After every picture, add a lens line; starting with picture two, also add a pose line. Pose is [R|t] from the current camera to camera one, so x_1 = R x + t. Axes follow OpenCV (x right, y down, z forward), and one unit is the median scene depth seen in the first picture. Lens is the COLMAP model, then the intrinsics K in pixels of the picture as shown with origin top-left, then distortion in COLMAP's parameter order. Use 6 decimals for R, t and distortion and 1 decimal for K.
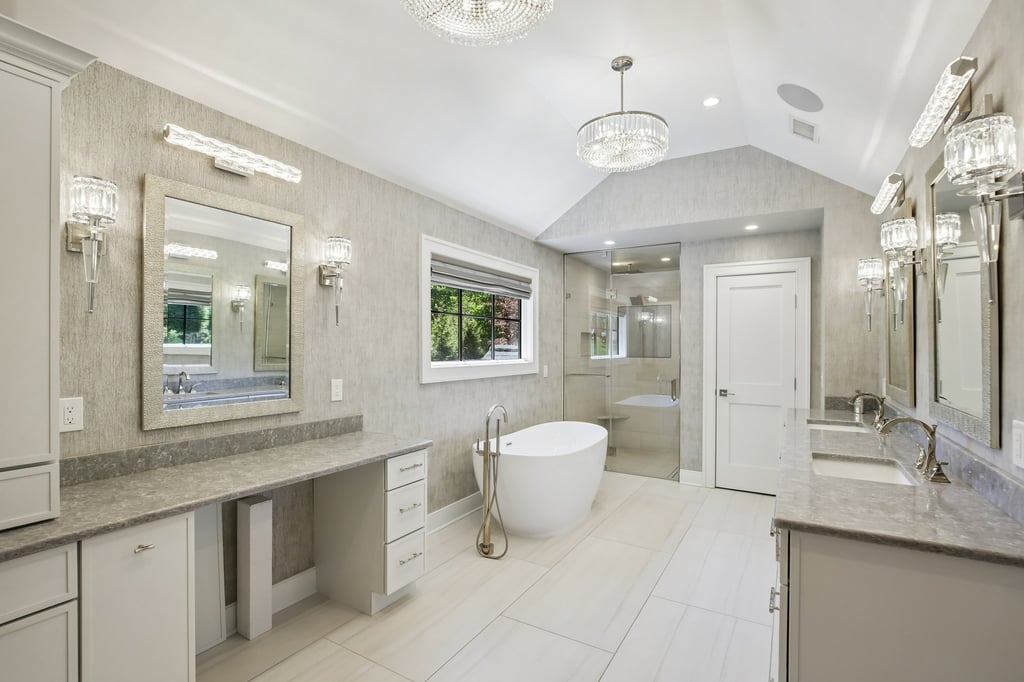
lens RADIAL K [[469.5, 0, 515.0], [0, 469.5, 347.7], [0, 0, 1]] dist [-0.026204, 0.002816]
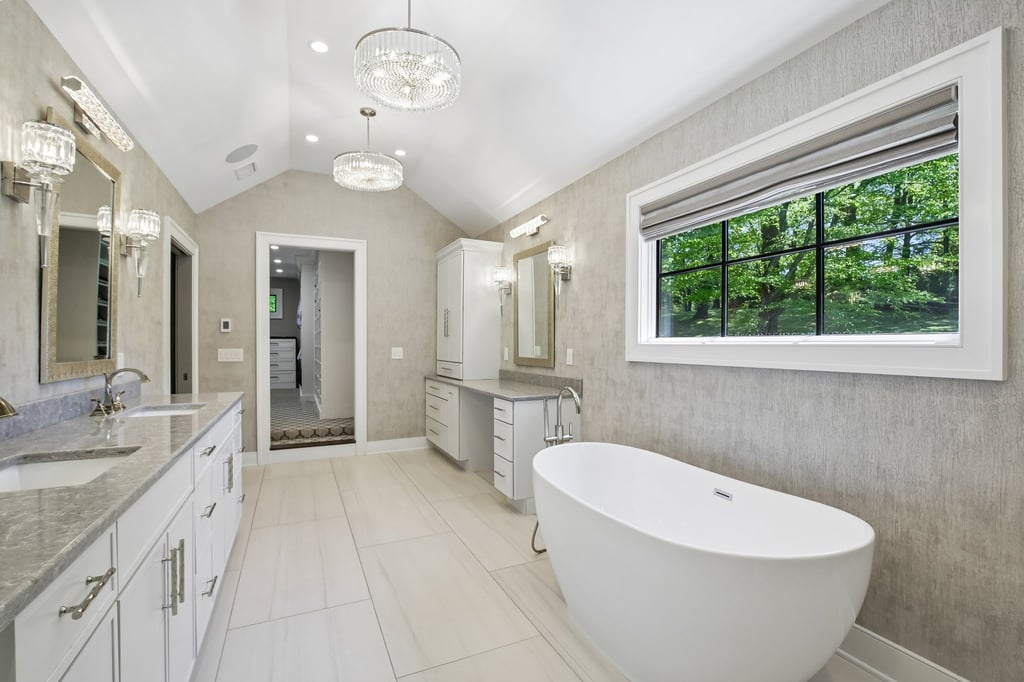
lens RADIAL K [[469.5, 0, 511.5], [0, 469.5, 339.1], [0, 0, 1]] dist [-0.026204, 0.002816]
pose [[-0.566625, -0.003649, -0.823968, 0.459490], [0.006093, 0.999944, -0.008618, 0.028348], [0.823953, -0.009903, -0.566571, 0.914664]]
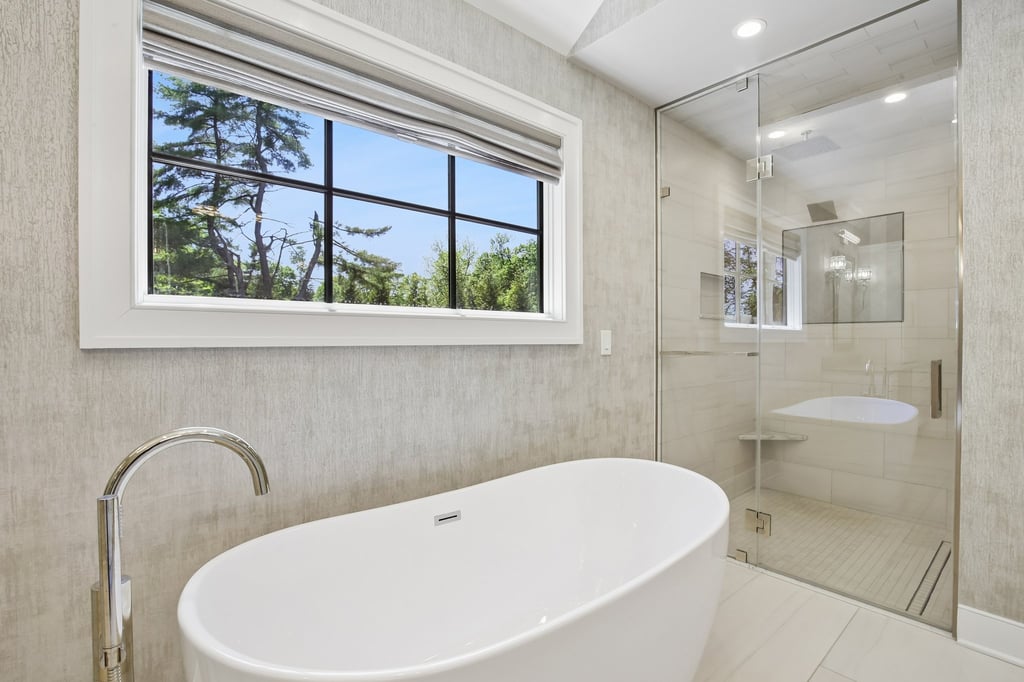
lens RADIAL K [[469.5, 0, 514.2], [0, 469.5, 350.9], [0, 0, 1]] dist [-0.026204, 0.002816]
pose [[0.947606, -0.001471, -0.319439, 0.134470], [0.007636, 0.999808, 0.018047, 0.051492], [0.319351, -0.019540, 0.947435, 0.544136]]
